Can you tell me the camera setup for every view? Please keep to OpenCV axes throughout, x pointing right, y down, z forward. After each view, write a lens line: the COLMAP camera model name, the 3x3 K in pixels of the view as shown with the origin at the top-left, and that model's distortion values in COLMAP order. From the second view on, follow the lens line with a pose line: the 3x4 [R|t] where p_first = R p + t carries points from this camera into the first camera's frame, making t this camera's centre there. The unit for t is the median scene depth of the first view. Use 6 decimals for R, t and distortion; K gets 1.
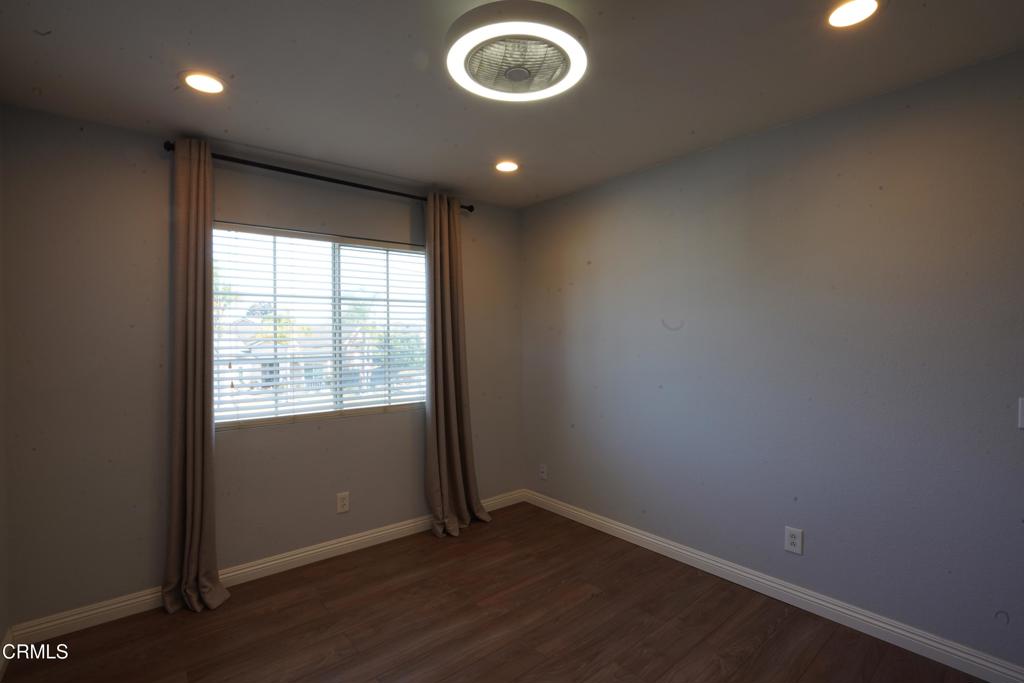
lens RADIAL K [[469.7, 0, 512.2], [0, 469.7, 341.0], [0, 0, 1]] dist [-0.050507, 0.010075]
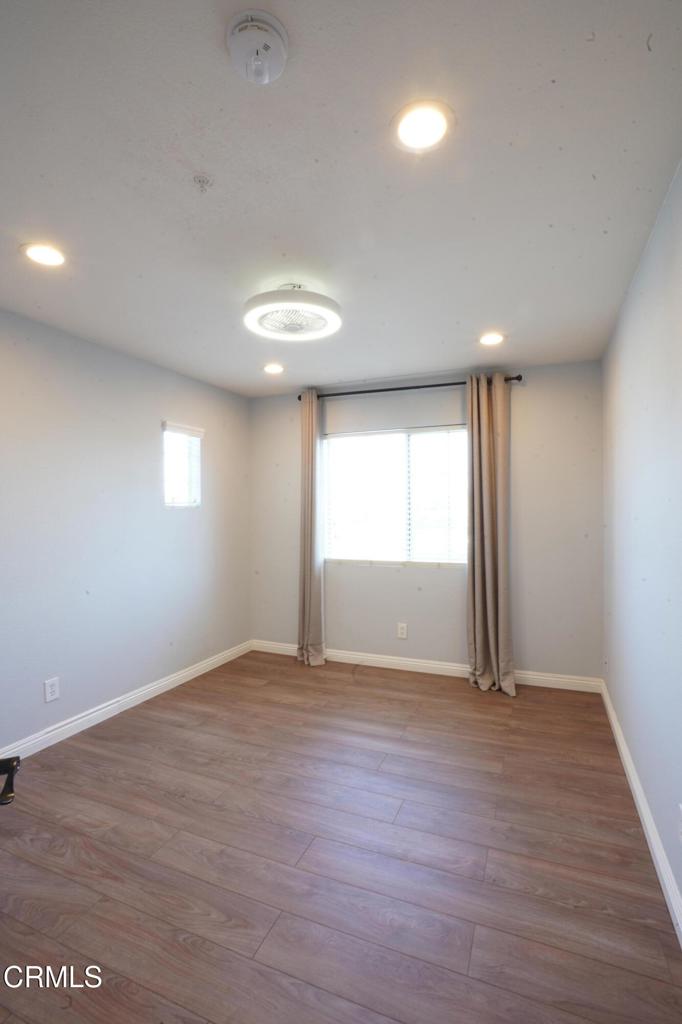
lens RADIAL K [[469.7, 0, 347.2], [0, 469.7, 514.6], [0, 0, 1]] dist [-0.050507, 0.010075]
pose [[0.471545, 0.015077, -0.881713, 0.800524], [-0.006948, 0.999886, 0.013382, 0.000286], [0.881814, -0.000184, 0.471597, 0.255725]]
